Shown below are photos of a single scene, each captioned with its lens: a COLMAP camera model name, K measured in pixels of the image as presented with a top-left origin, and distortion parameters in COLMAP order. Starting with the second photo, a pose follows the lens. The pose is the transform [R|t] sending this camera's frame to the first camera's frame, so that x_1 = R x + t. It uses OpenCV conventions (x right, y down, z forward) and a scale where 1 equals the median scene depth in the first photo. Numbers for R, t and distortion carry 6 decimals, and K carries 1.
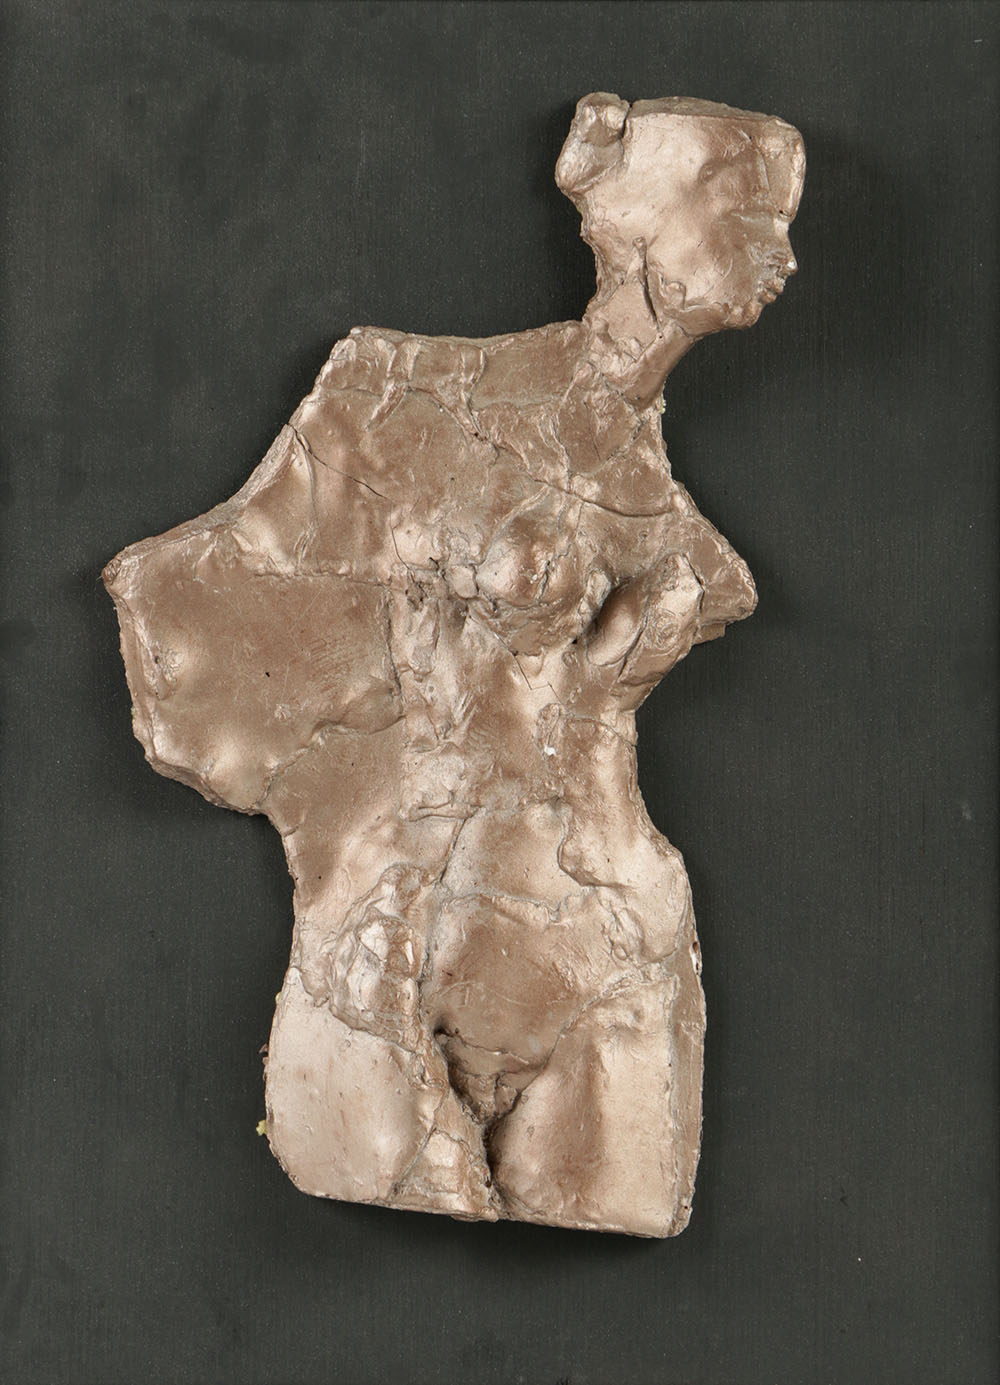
lens RADIAL K [[8990.2, 0, 497.6], [0, 8990.2, 684.9], [0, 0, 1]] dist [0.873747, 0.000000]
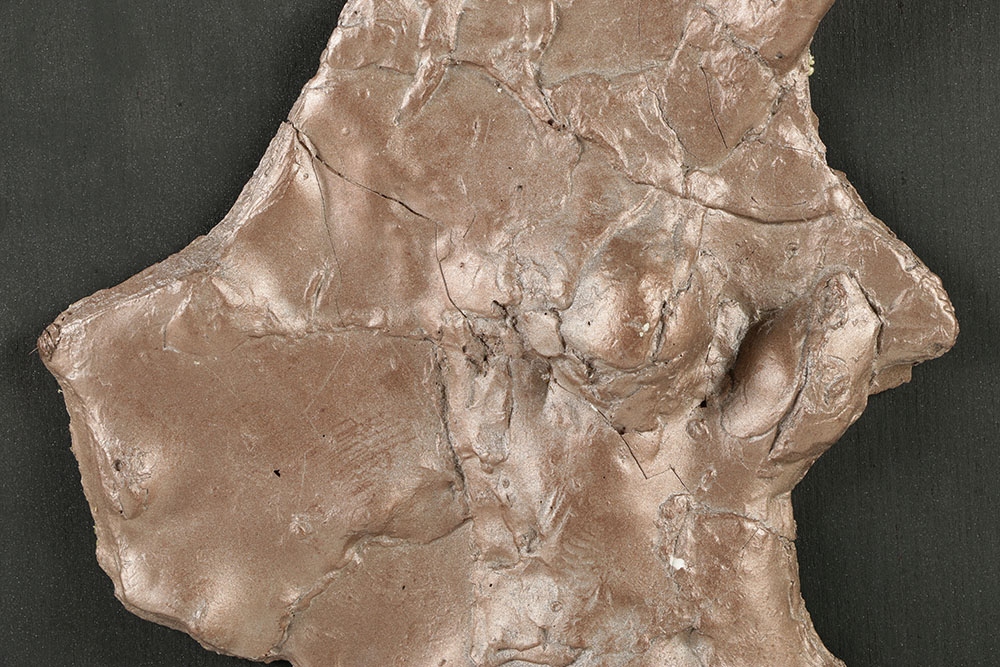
lens RADIAL K [[2854.4, 0, 480.0], [0, 2854.4, 339.2], [0, 0, 1]] dist [0.375099, 0.000000]
pose [[0.998173, -0.052496, -0.029909, -0.002062], [0.054693, 0.995444, 0.078104, -0.028709], [0.025673, -0.079597, 0.996496, 0.773751]]
